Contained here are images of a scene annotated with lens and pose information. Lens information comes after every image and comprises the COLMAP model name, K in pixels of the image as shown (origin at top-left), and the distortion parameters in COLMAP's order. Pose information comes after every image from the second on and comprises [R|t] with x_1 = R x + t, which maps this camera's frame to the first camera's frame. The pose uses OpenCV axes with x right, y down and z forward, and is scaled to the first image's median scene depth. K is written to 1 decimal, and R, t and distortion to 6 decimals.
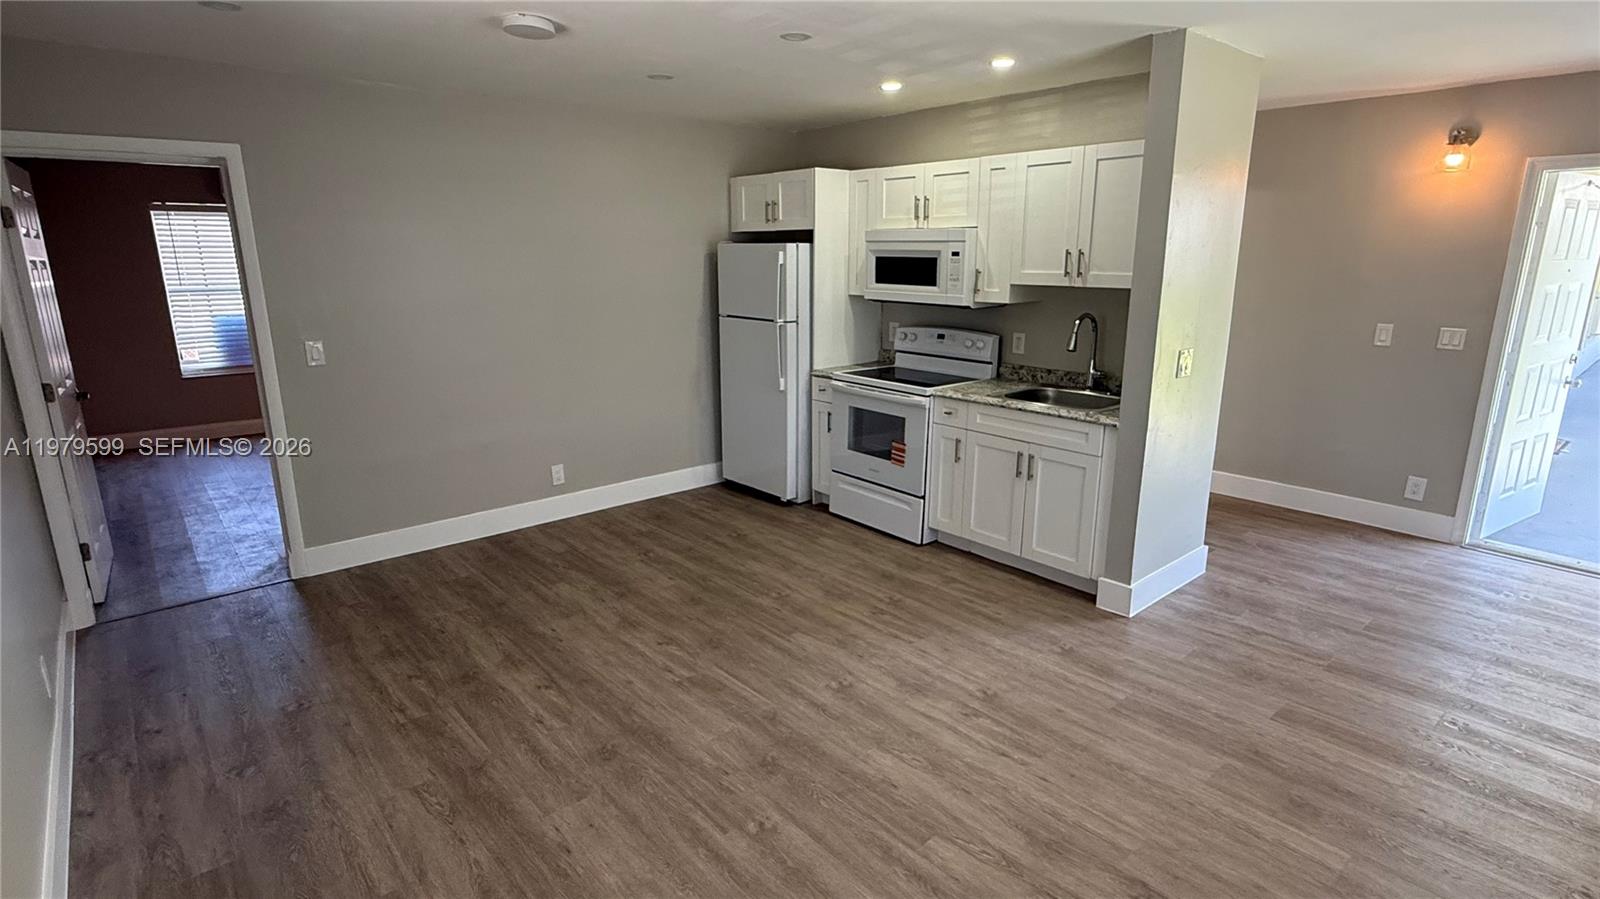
lens RADIAL K [[795.1, 0, 800.3], [0, 795.1, 451.3], [0, 0, 1]] dist [-0.001320, 0.000671]
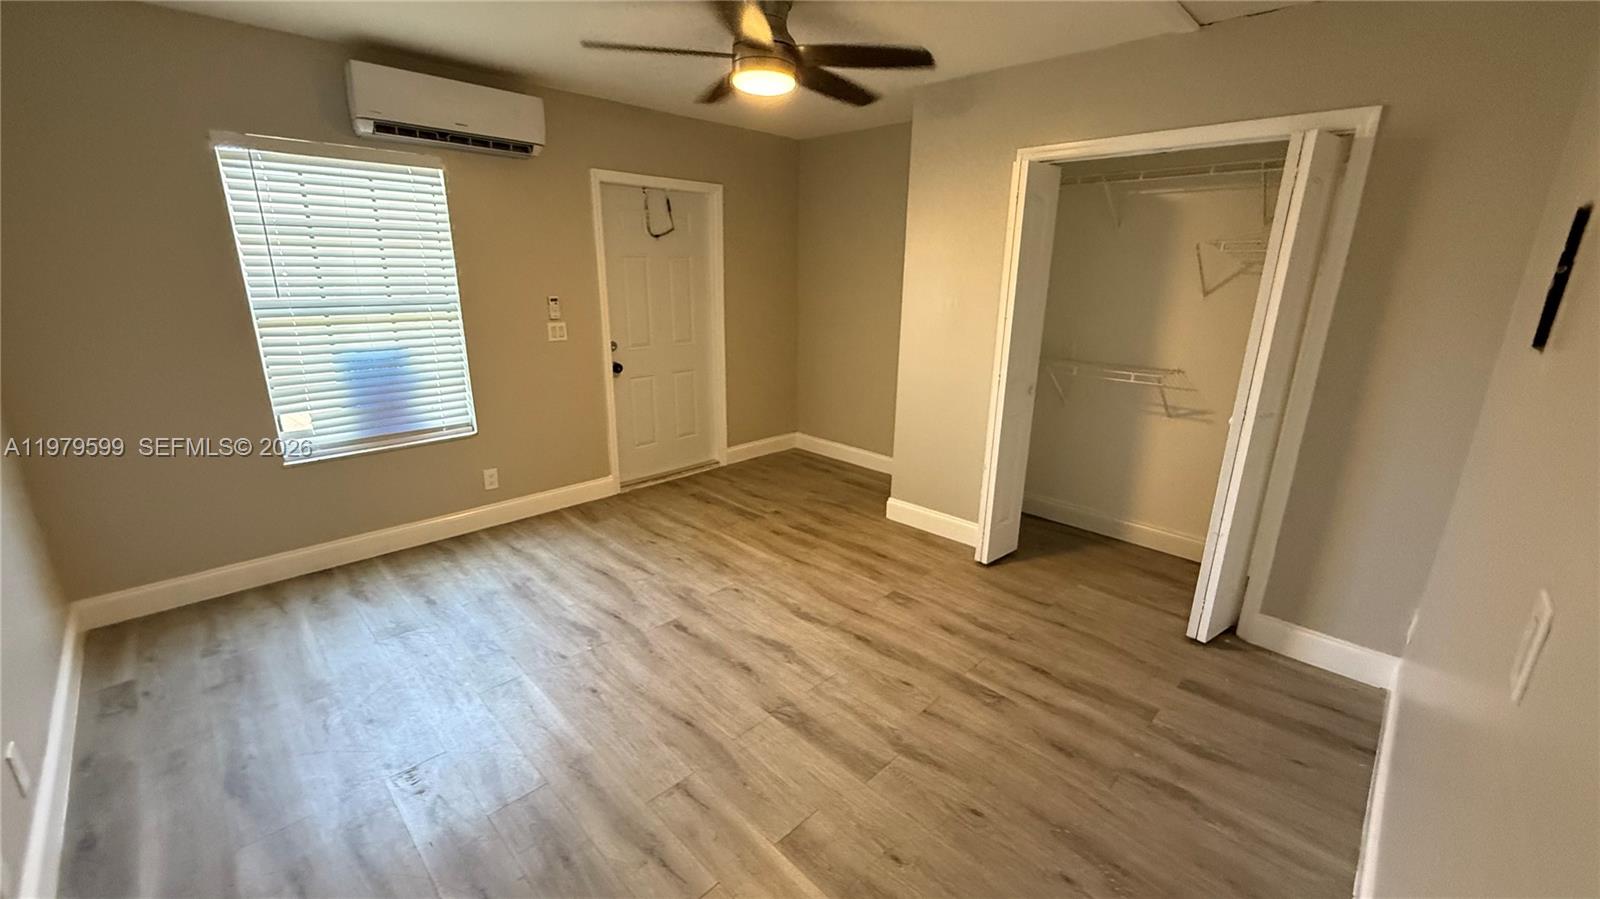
lens RADIAL K [[637.9, 0, 791.6], [0, 637.9, 451.3], [0, 0, 1]] dist [-0.000280, 0.000226]
pose [[0.997720, 0.001780, 0.067473, -0.807735], [-0.004278, 0.999310, 0.036904, -0.211976], [-0.067361, -0.037108, 0.997038, 0.949536]]
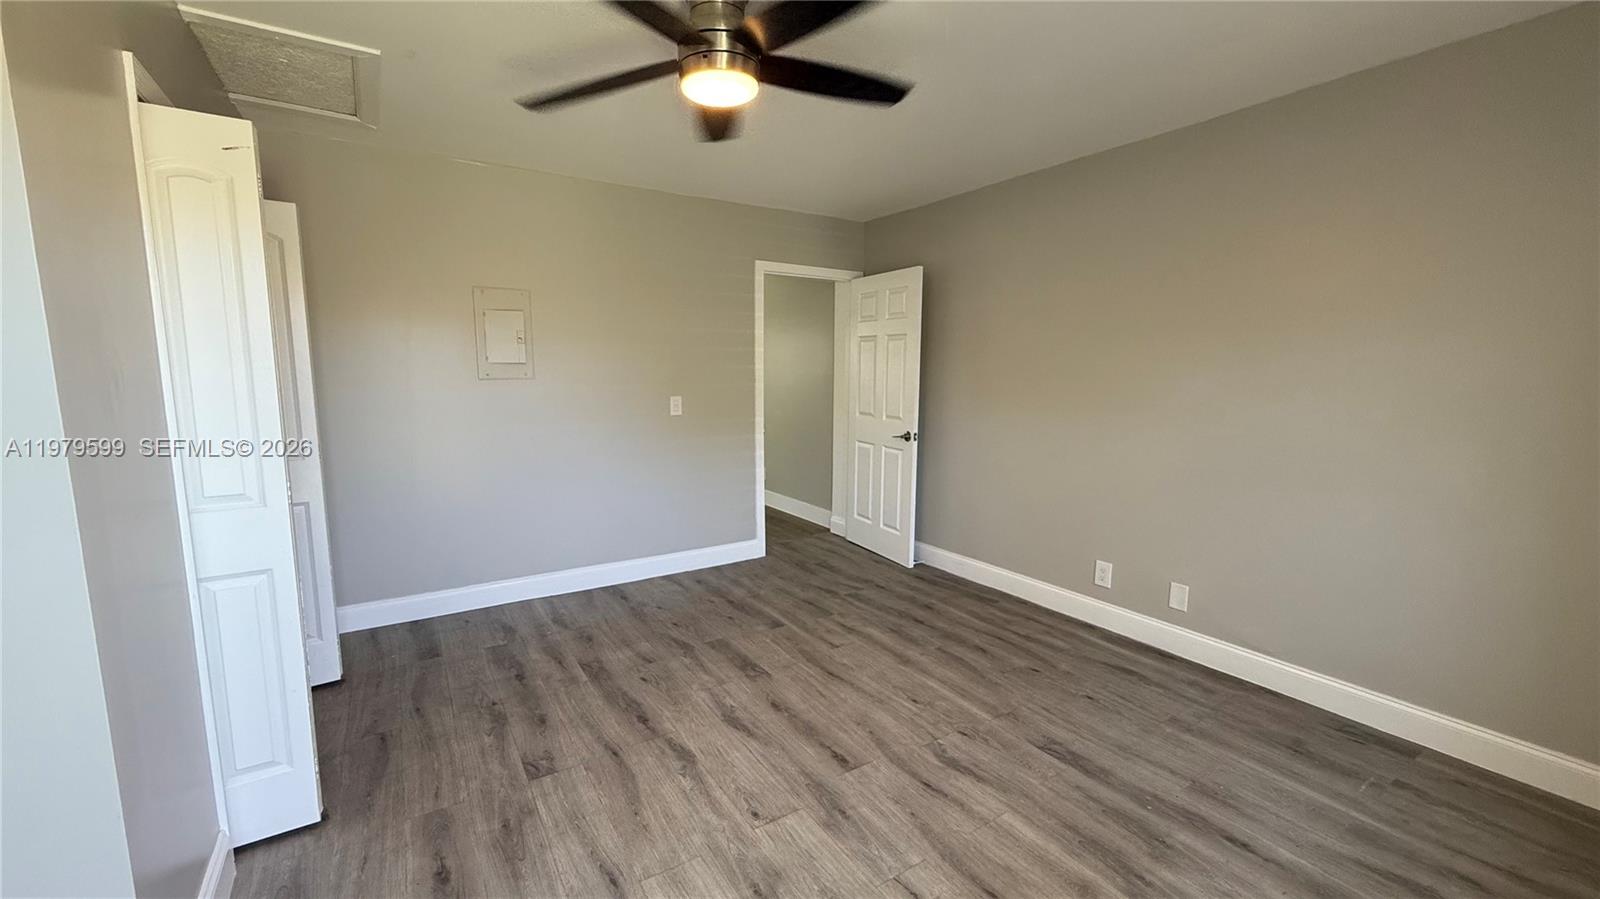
lens RADIAL K [[637.9, 0, 801.8], [0, 637.9, 444.9], [0, 0, 1]] dist [-0.000280, 0.000226]
pose [[-0.990790, -0.012655, 0.134814, -0.922325], [0.036944, 0.932585, 0.359054, -0.458805], [-0.130270, 0.360728, -0.923529, 2.091478]]
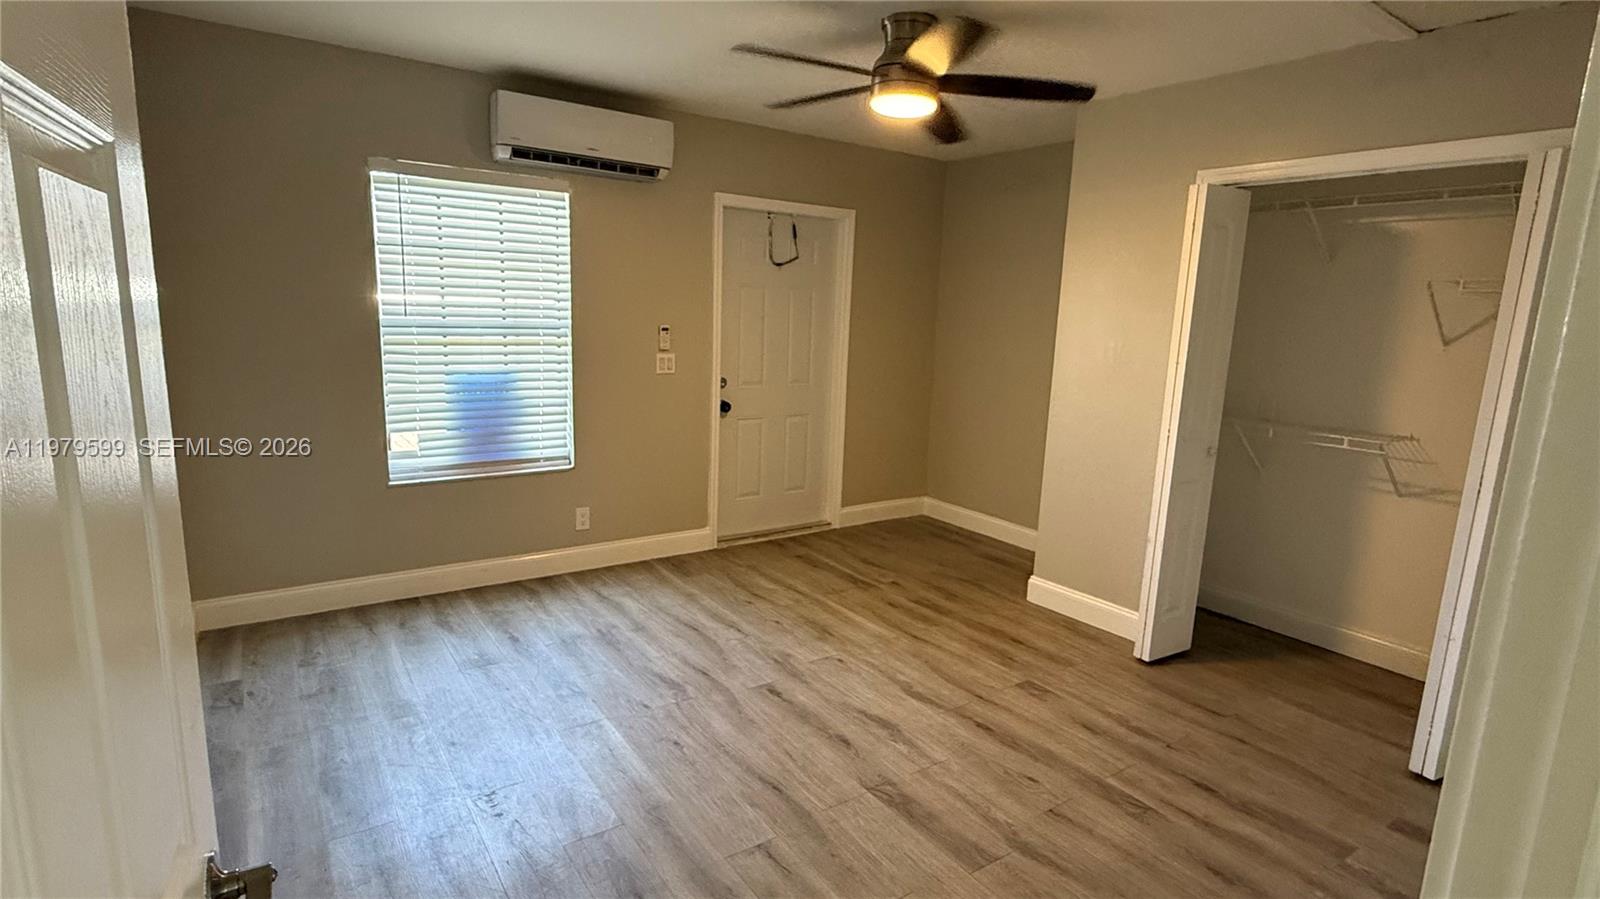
lens RADIAL K [[795.1, 0, 795.1], [0, 795.1, 457.0], [0, 0, 1]] dist [-0.001320, 0.000671]
pose [[0.992904, 0.064337, -0.100011, -0.798875], [-0.069891, 0.996143, -0.053055, -0.179763], [0.096212, 0.059668, 0.993571, 0.868385]]
